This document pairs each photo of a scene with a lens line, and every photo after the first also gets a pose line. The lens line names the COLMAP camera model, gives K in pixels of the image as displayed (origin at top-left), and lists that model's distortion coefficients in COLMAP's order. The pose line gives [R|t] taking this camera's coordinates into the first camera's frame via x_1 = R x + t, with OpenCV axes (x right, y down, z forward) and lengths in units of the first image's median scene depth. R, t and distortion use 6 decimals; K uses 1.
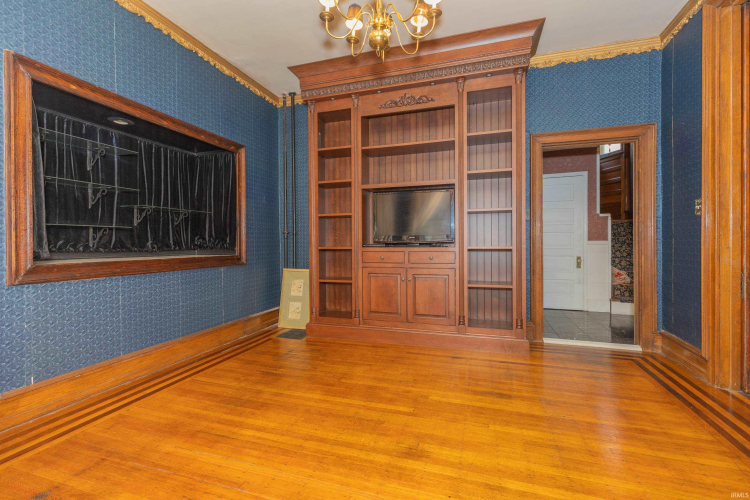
lens RADIAL K [[333.9, 0, 370.8], [0, 333.9, 245.9], [0, 0, 1]] dist [0.016538, 0.000564]
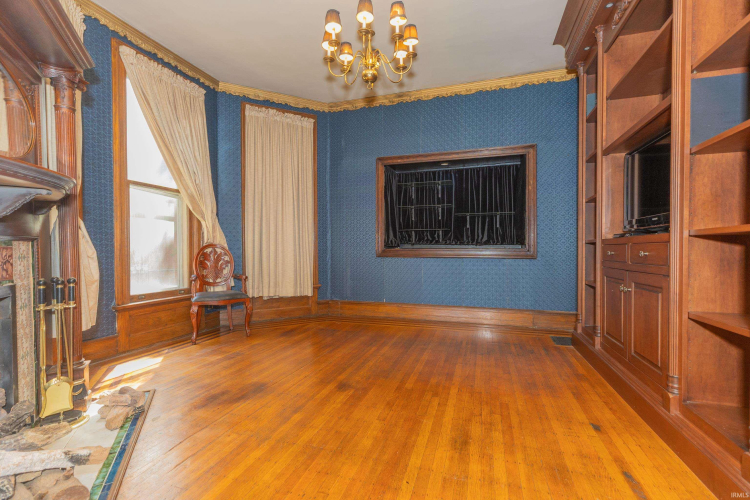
lens RADIAL K [[333.9, 0, 372.8], [0, 333.9, 251.3], [0, 0, 1]] dist [0.016538, 0.000564]
pose [[0.003863, 0.008450, -0.999957, 1.177567], [-0.007720, 0.999935, 0.008420, 0.055070], [0.999963, 0.007687, 0.003928, 0.897579]]
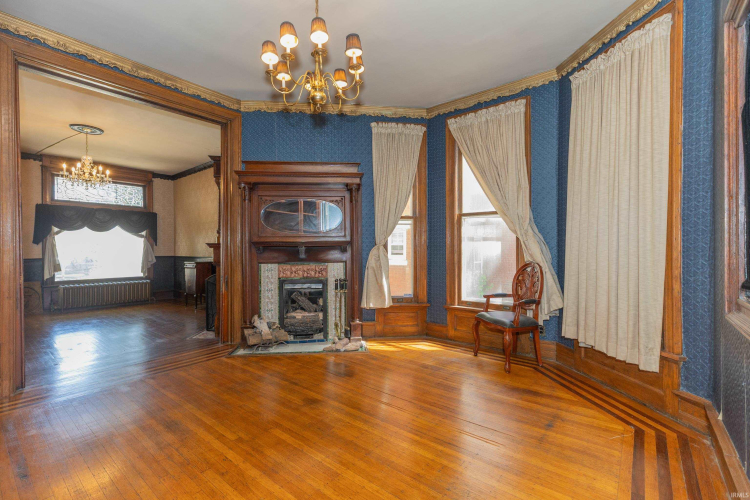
lens RADIAL K [[333.9, 0, 373.8], [0, 333.9, 248.5], [0, 0, 1]] dist [0.016538, 0.000564]
pose [[-0.938118, 0.001085, 0.346315, -0.510260], [0.004382, 0.999952, 0.008737, -0.051090], [-0.346289, 0.009713, -0.938078, 1.847177]]
